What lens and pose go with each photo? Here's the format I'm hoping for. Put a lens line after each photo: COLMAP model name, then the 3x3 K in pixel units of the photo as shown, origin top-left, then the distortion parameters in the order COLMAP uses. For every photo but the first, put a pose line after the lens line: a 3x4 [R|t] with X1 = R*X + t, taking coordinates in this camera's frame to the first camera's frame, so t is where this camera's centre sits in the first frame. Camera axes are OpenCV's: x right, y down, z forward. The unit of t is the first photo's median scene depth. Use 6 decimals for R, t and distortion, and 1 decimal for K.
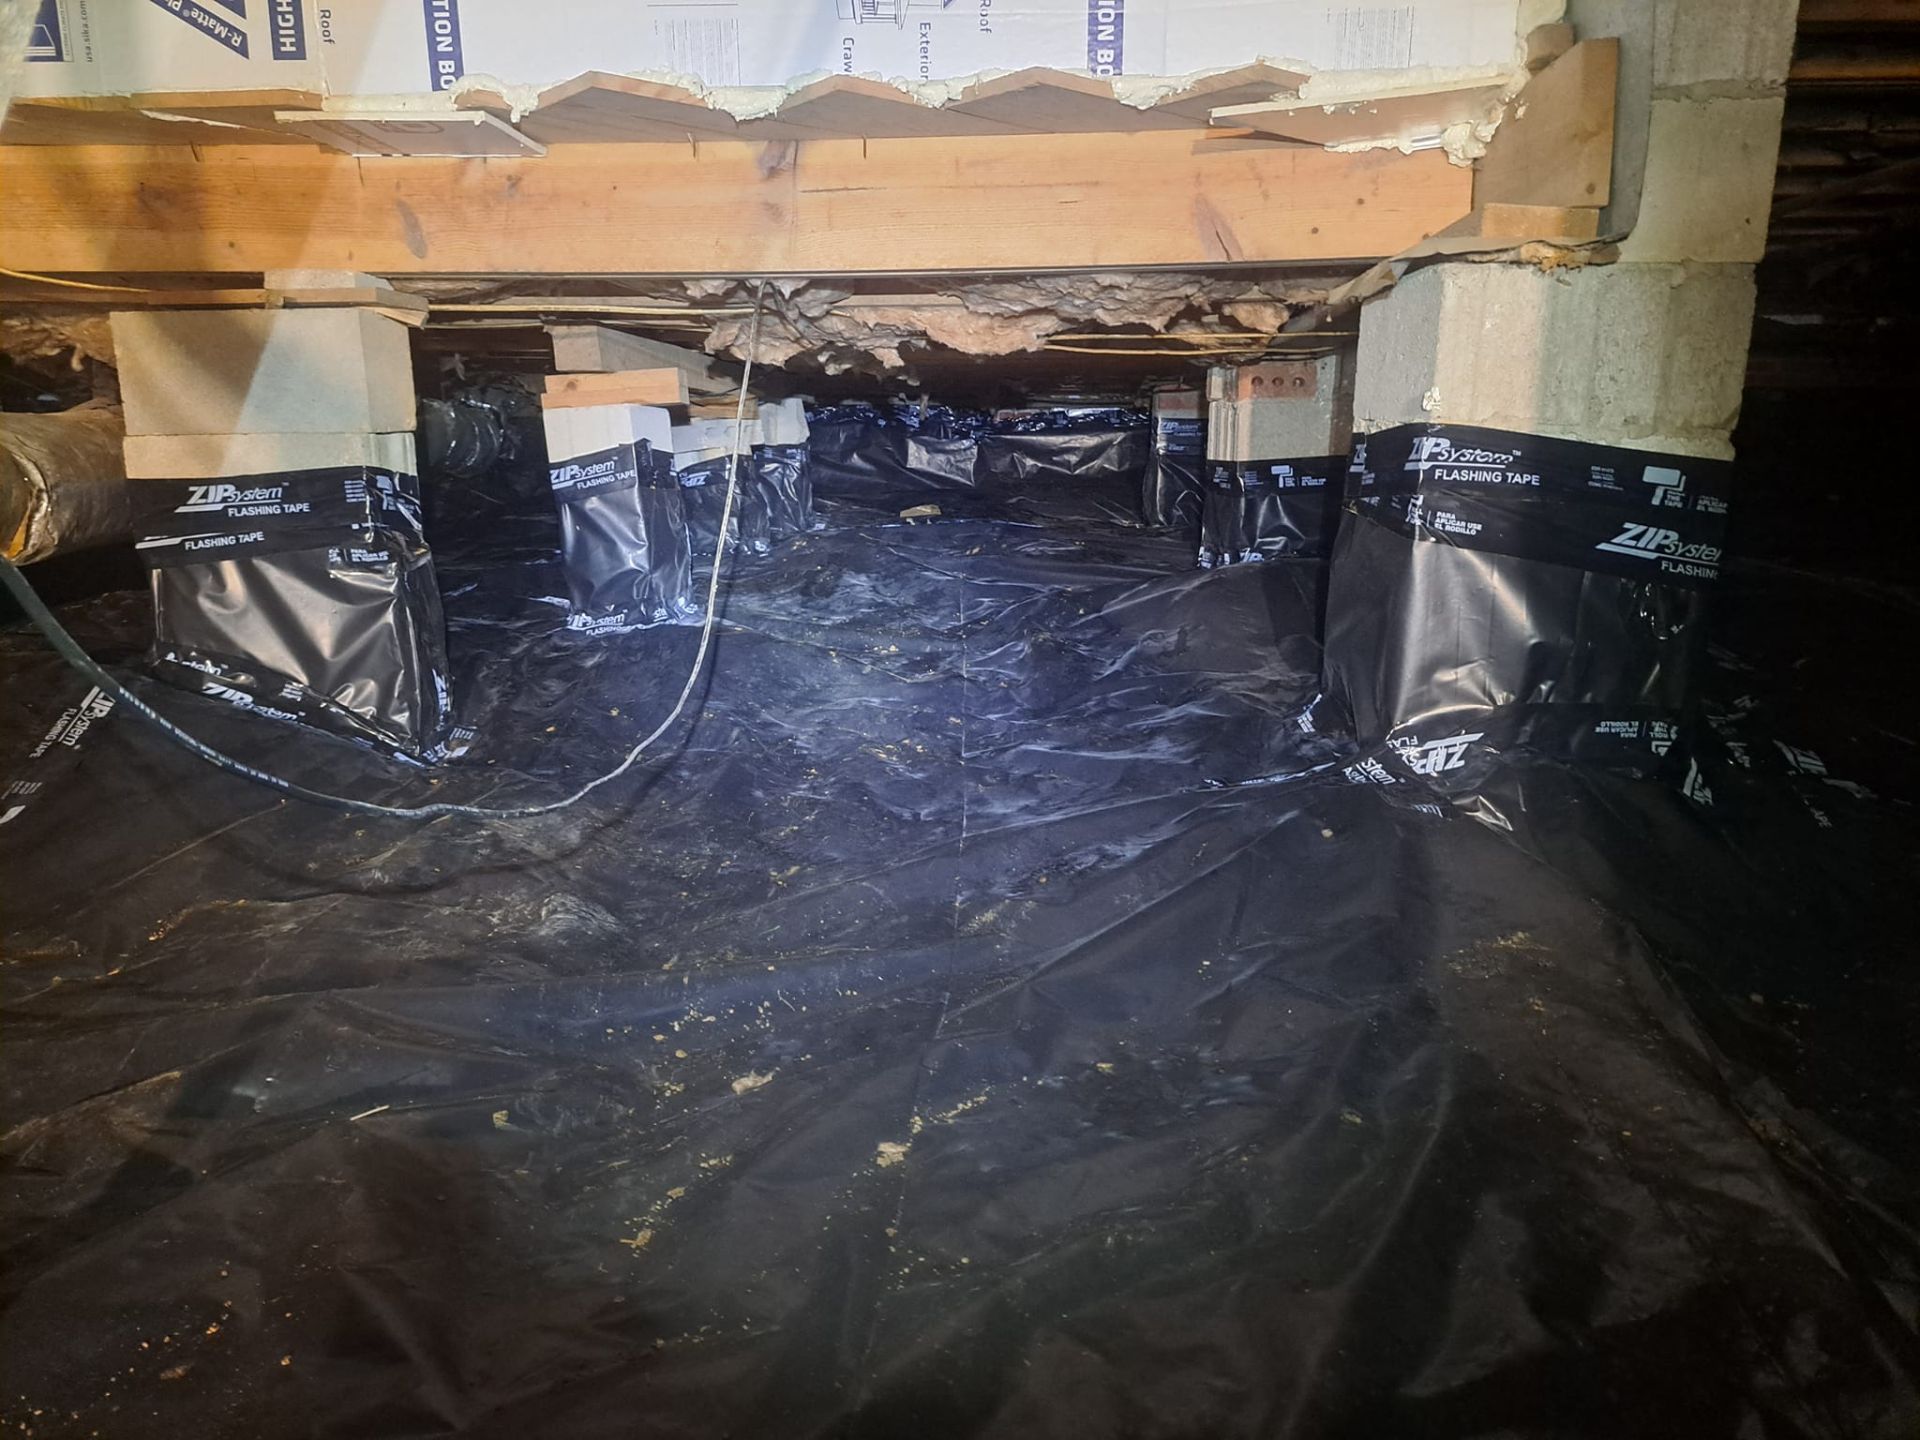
lens RADIAL K [[1404.2, 0, 960.0], [0, 1404.2, 720.0], [0, 0, 1]] dist [0.097809, -0.136955]
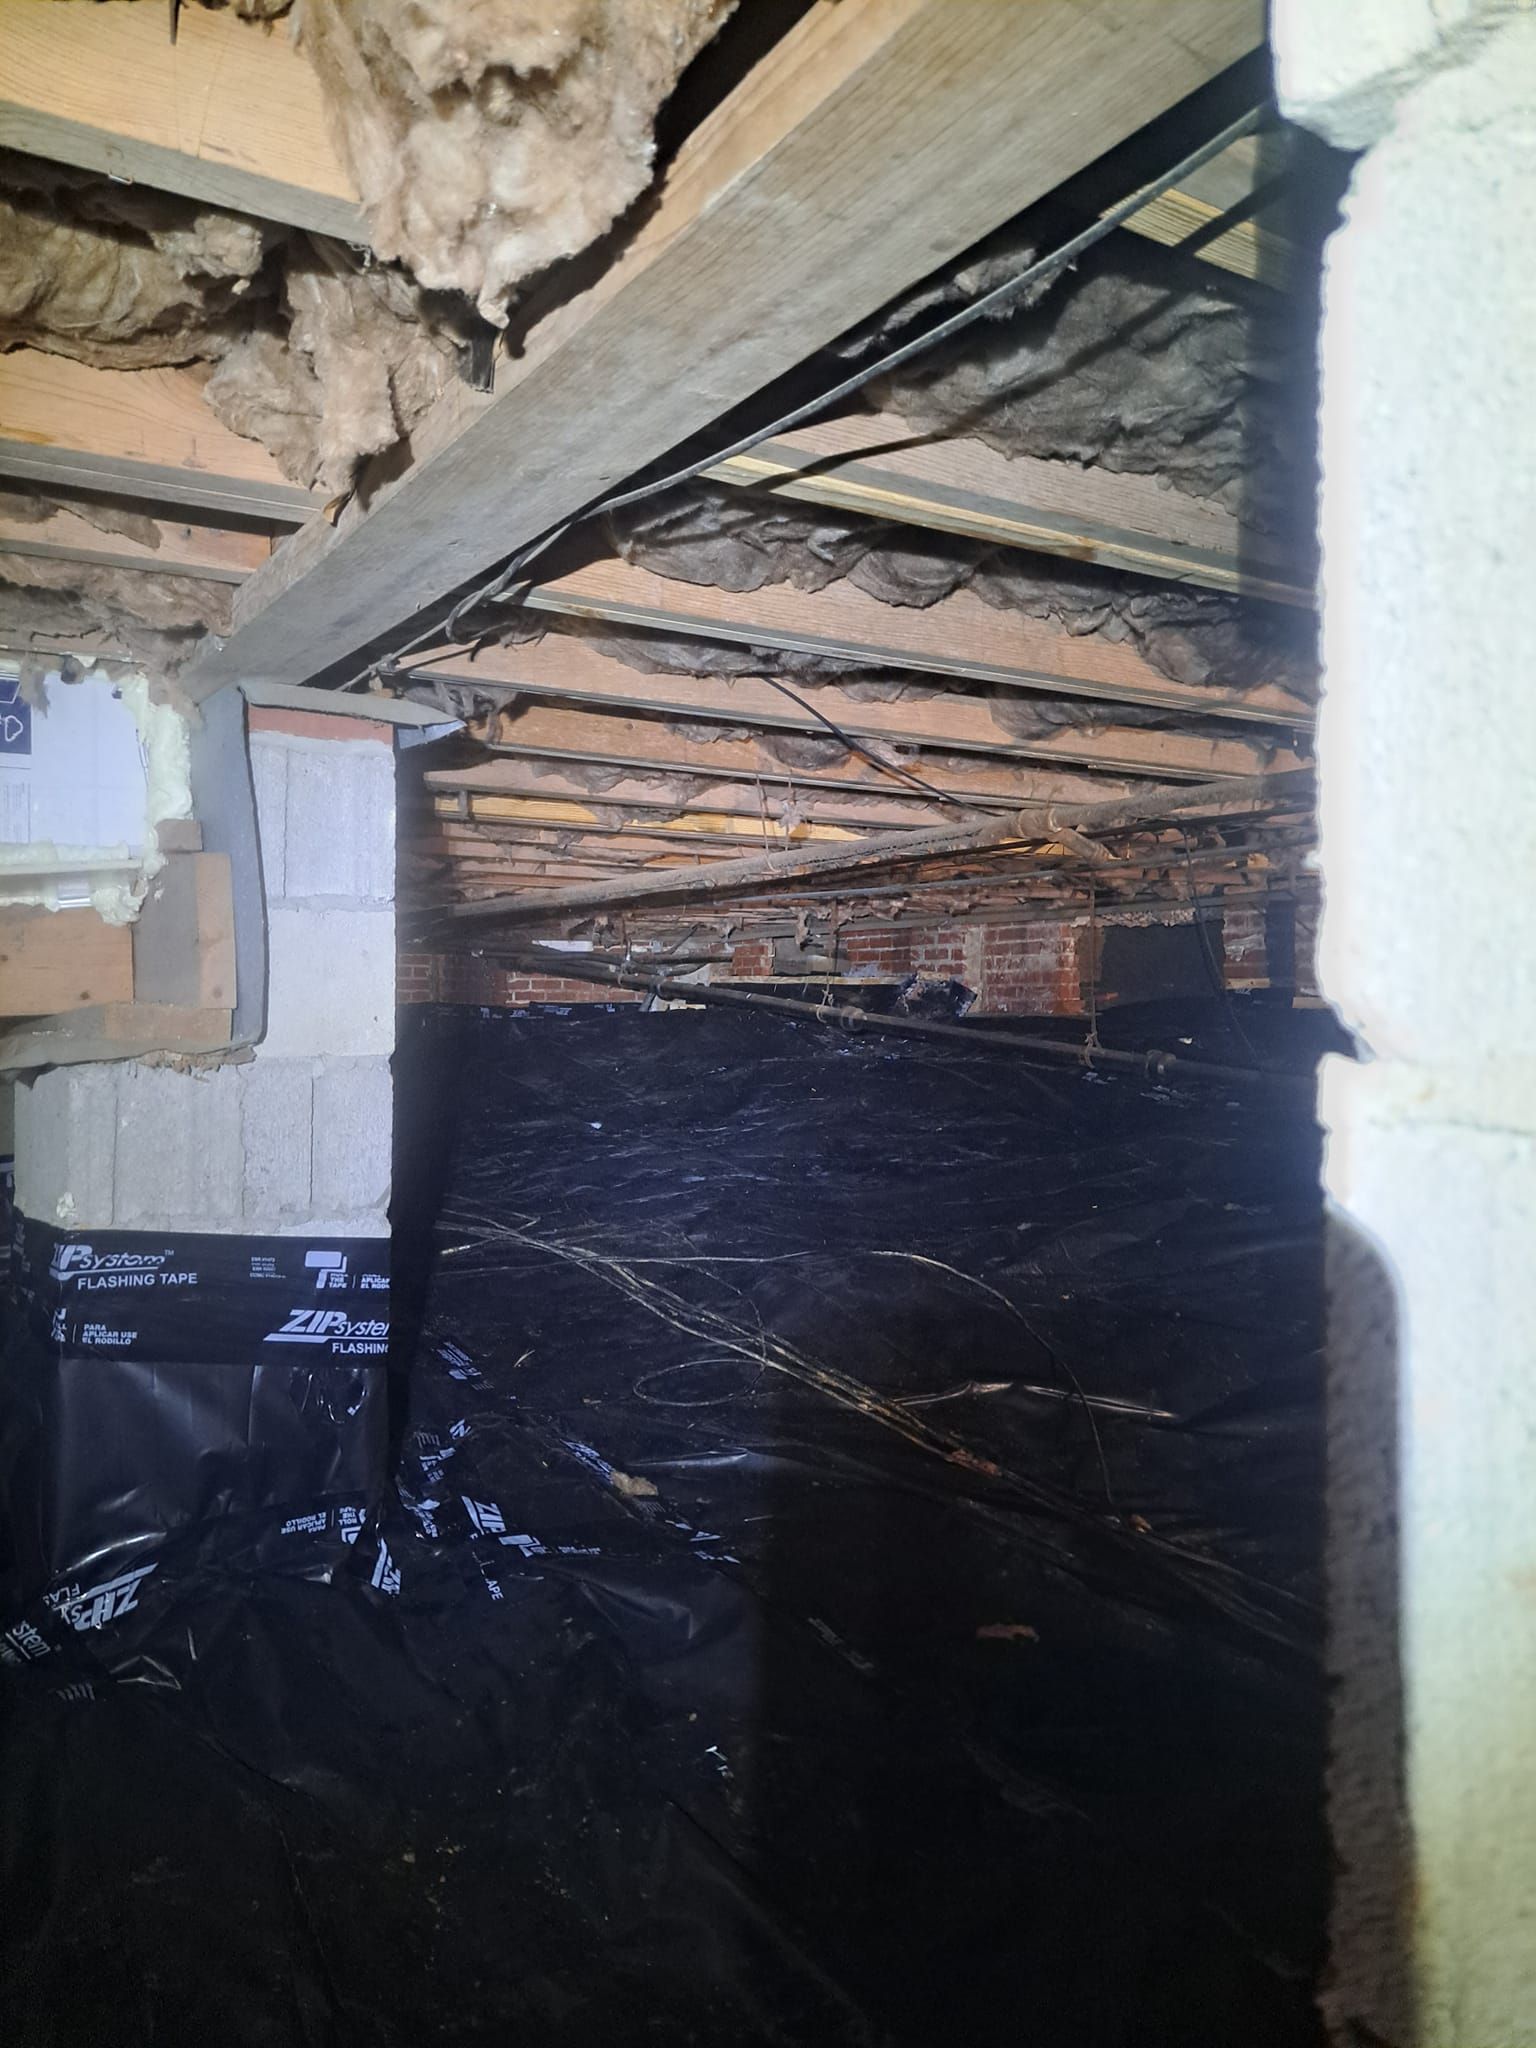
lens RADIAL K [[1497.8, 0, 768.0], [0, 1497.8, 1024.0], [0, 0, 1]] dist [0.097809, -0.136955]
pose [[0.806579, -0.012954, 0.590985, 0.117569], [0.130575, 0.978969, -0.156750, -0.124474], [-0.576525, 0.203599, 0.791307, -0.051939]]
